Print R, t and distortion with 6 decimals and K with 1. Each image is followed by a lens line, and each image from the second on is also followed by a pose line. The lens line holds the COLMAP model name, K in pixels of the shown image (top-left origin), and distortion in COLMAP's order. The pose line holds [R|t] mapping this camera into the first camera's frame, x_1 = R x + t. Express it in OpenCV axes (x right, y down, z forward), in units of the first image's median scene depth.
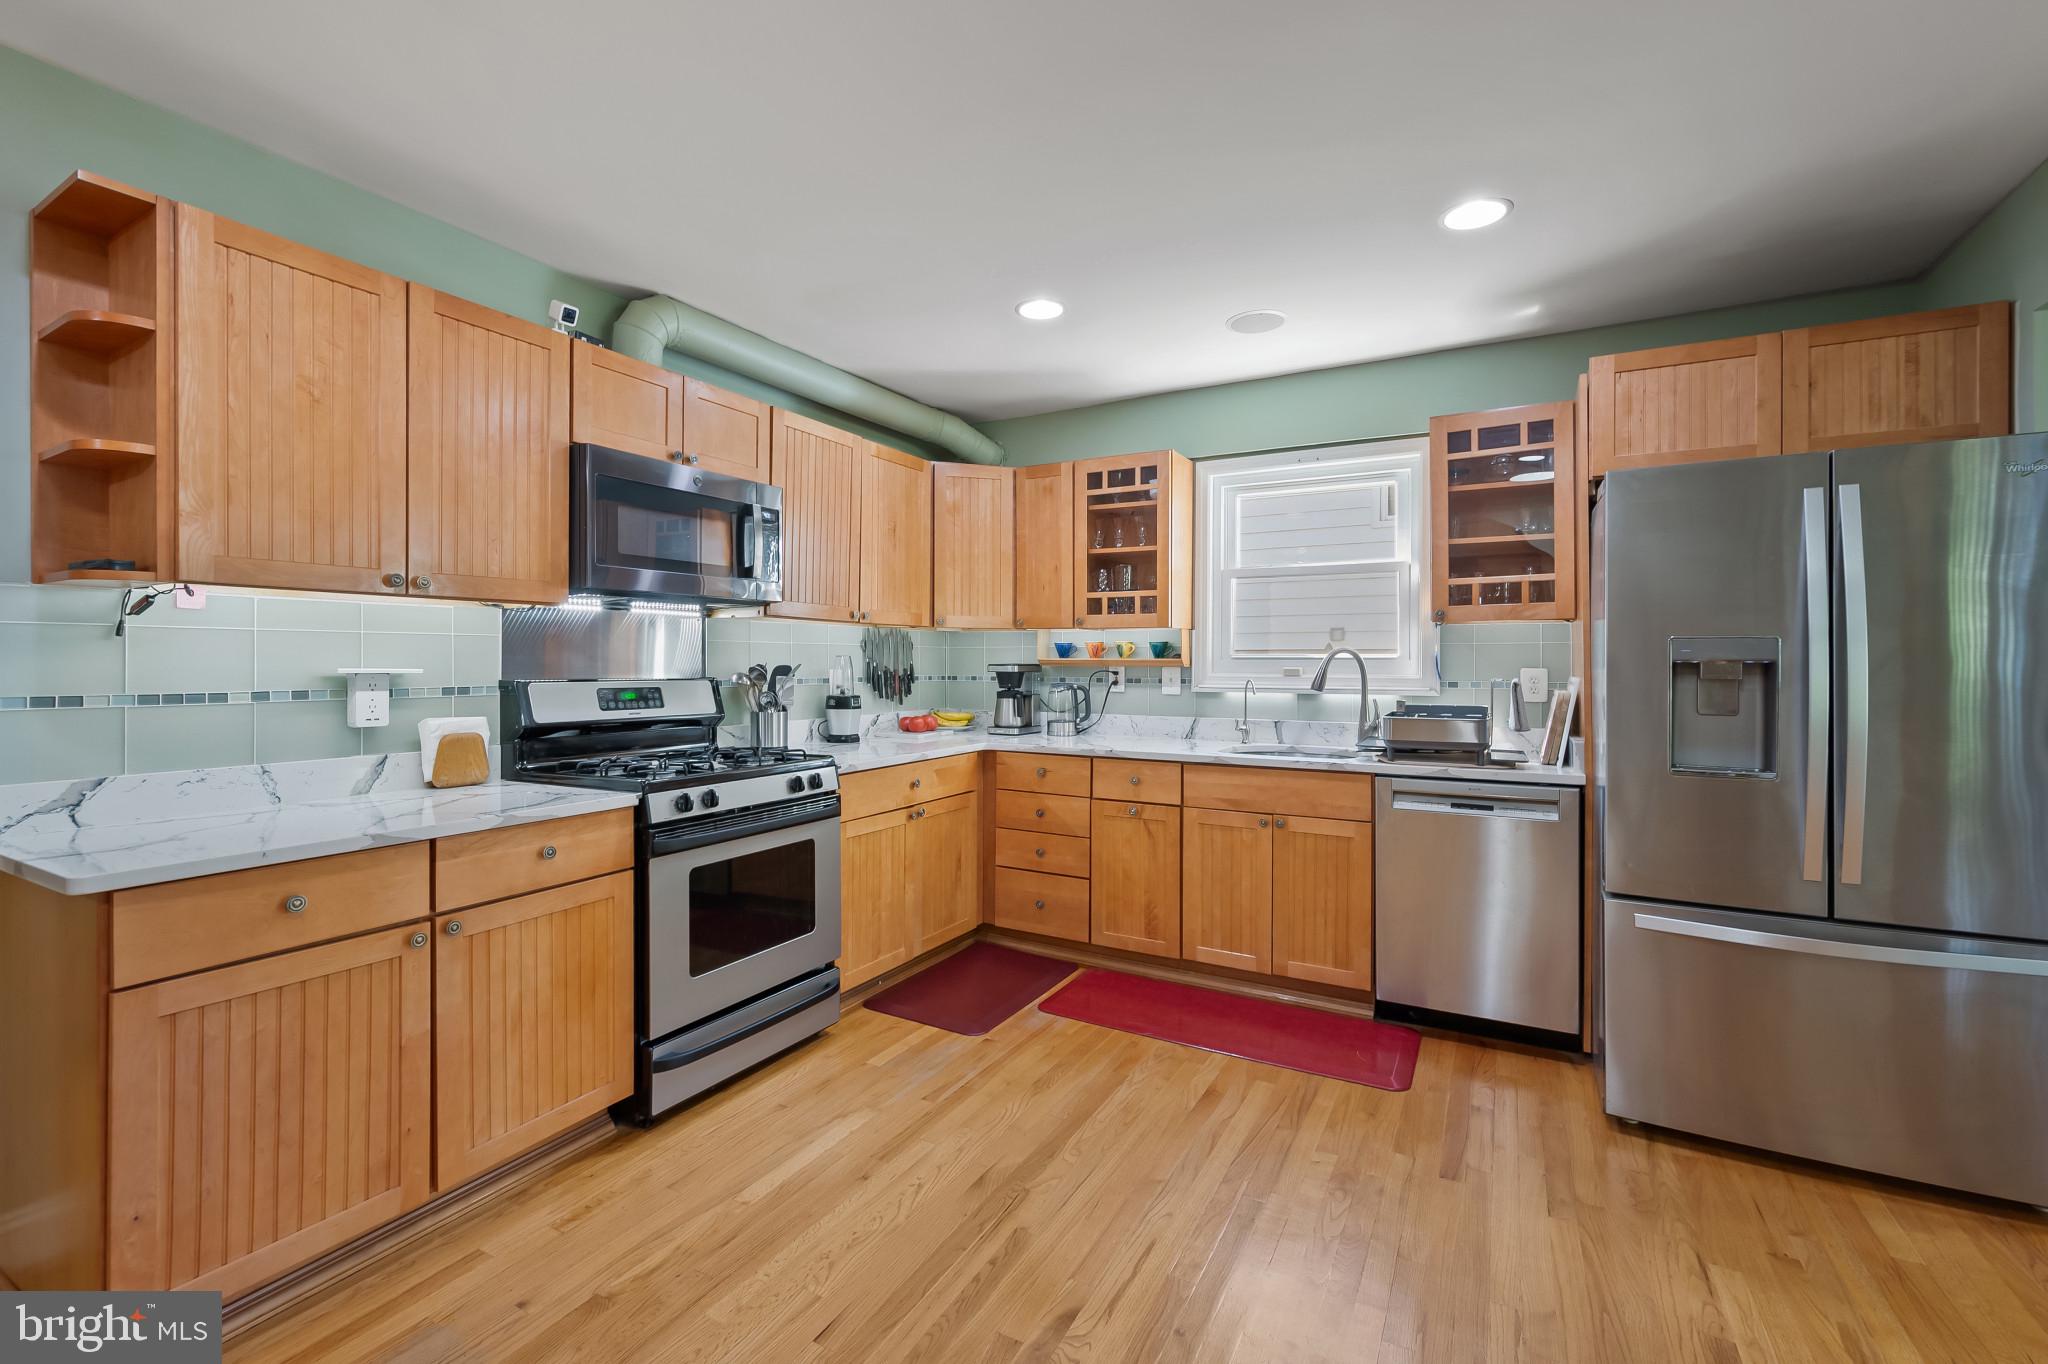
lens RADIAL K [[878.4, 0, 1018.4], [0, 878.4, 672.7], [0, 0, 1]] dist [0.002090, 0.000311]
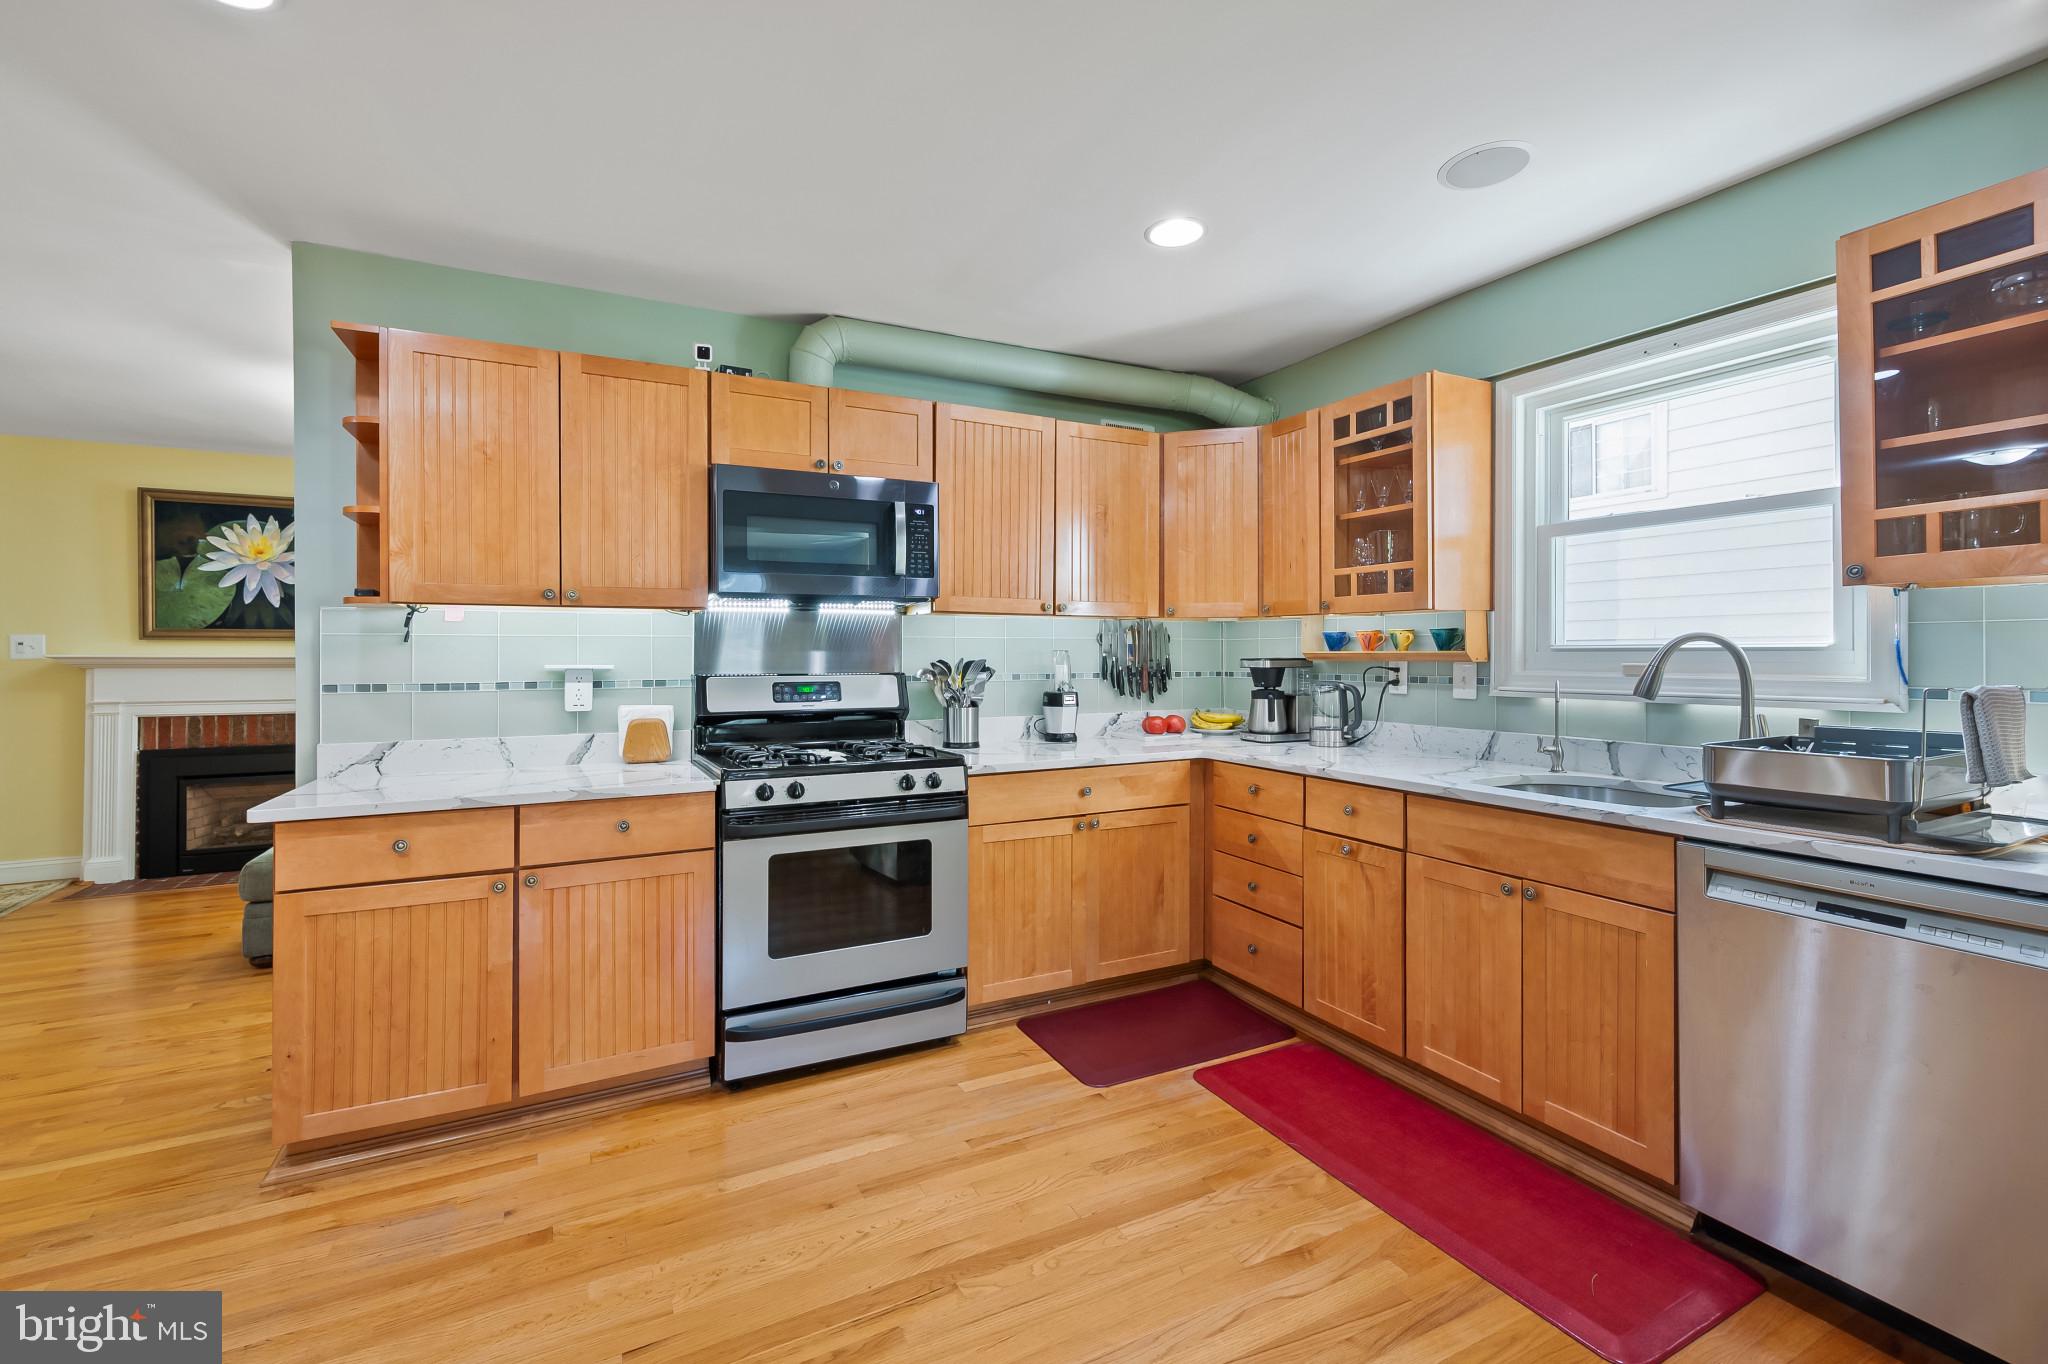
lens RADIAL K [[878.4, 0, 1022.6], [0, 878.4, 662.3], [0, 0, 1]] dist [0.002090, 0.000311]
pose [[0.834049, 0.000638, -0.551691, 0.380888], [-0.002214, 0.999995, -0.002190, -0.005295], [0.551687, 0.003048, 0.834046, 0.239069]]
